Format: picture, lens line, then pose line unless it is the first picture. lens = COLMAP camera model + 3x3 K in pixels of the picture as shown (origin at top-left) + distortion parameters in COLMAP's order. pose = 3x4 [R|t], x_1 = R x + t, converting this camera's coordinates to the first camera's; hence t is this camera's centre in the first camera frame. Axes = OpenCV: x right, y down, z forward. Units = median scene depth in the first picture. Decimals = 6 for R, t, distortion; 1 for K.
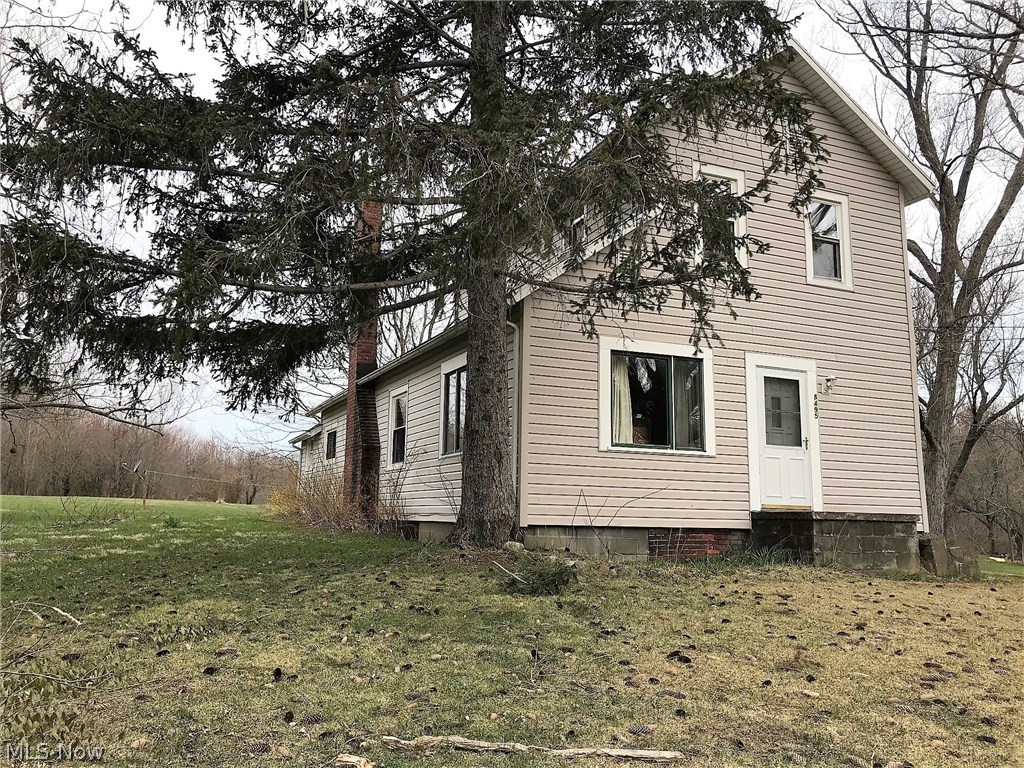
lens RADIAL K [[872.8, 0, 512.0], [0, 872.8, 384.0], [0, 0, 1]] dist [-0.009559, -0.004375]
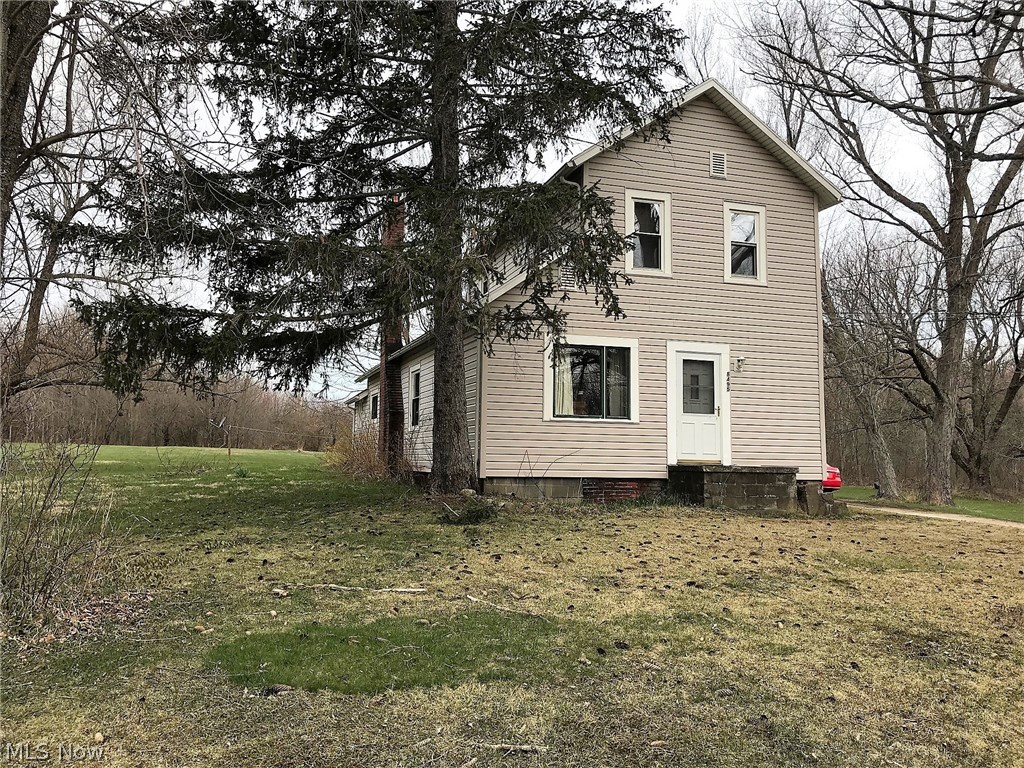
lens RADIAL K [[872.8, 0, 512.0], [0, 872.8, 384.0], [0, 0, 1]] dist [-0.009559, -0.004375]
pose [[0.995460, -0.012659, -0.094332, 0.162956], [0.018718, 0.997798, 0.063624, -0.059219], [0.093319, -0.065101, 0.993506, -0.292305]]
